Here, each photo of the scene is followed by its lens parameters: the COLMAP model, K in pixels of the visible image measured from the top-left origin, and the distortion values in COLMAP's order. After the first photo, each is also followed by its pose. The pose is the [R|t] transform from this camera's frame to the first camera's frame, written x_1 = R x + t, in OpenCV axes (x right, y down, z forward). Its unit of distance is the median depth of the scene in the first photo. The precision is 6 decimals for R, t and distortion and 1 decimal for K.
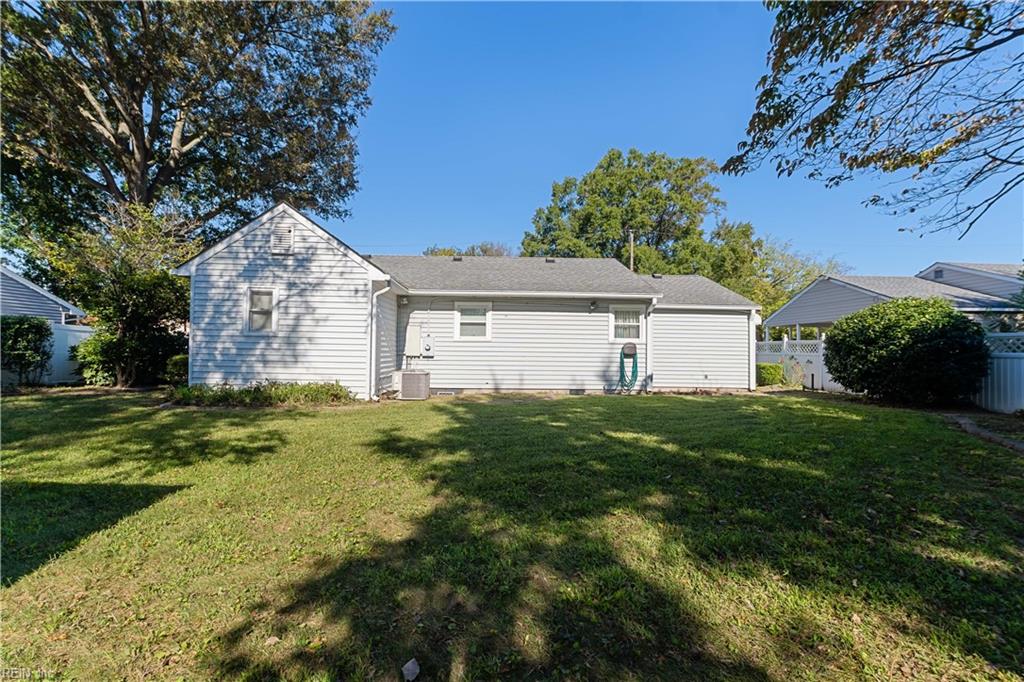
lens RADIAL K [[466.2, 0, 509.2], [0, 466.2, 343.7], [0, 0, 1]] dist [0.011238, 0.008600]
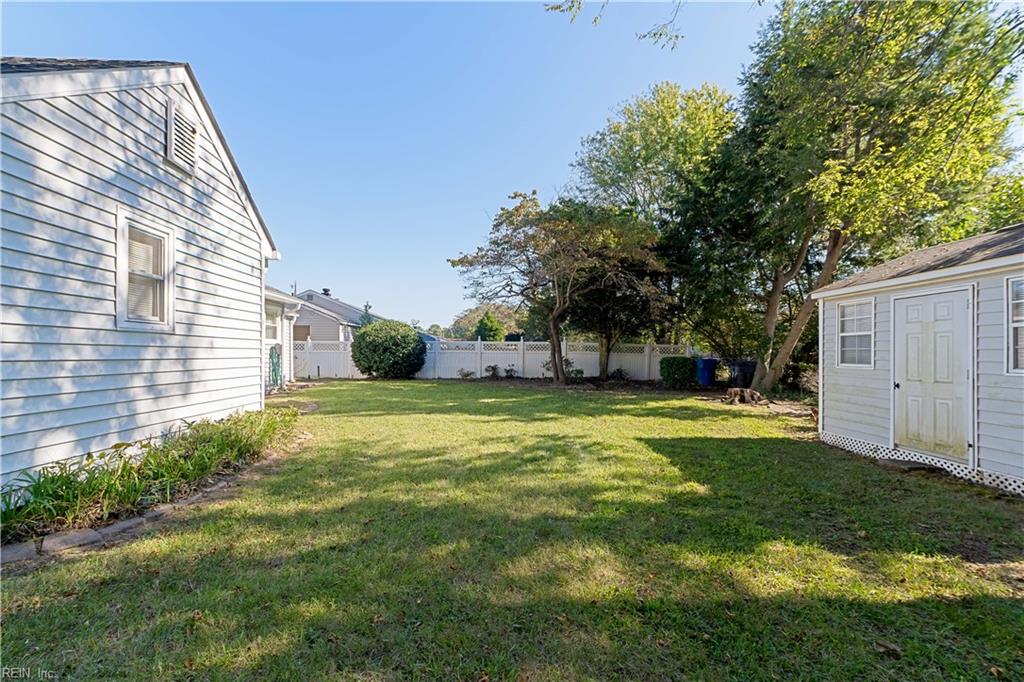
lens RADIAL K [[466.2, 0, 509.2], [0, 466.2, 343.7], [0, 0, 1]] dist [0.011238, 0.008600]
pose [[-0.054841, 0.002249, 0.998493, -1.005885], [-0.019508, 0.999804, -0.003323, -0.010091], [-0.998304, -0.019661, -0.054787, 0.672382]]
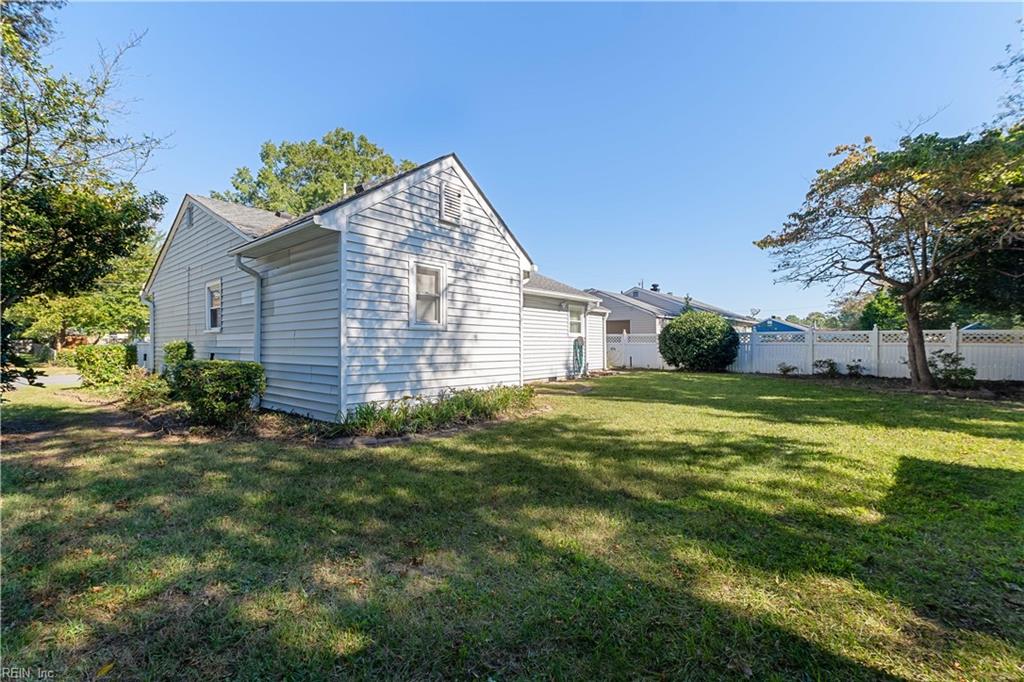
lens RADIAL K [[466.2, 0, 509.2], [0, 466.2, 343.7], [0, 0, 1]] dist [0.011238, 0.008600]
pose [[0.648414, -0.013132, 0.761175, -1.005097], [-0.005237, 0.999751, 0.021709, -0.011272], [-0.761270, -0.018063, 0.648184, 0.427474]]
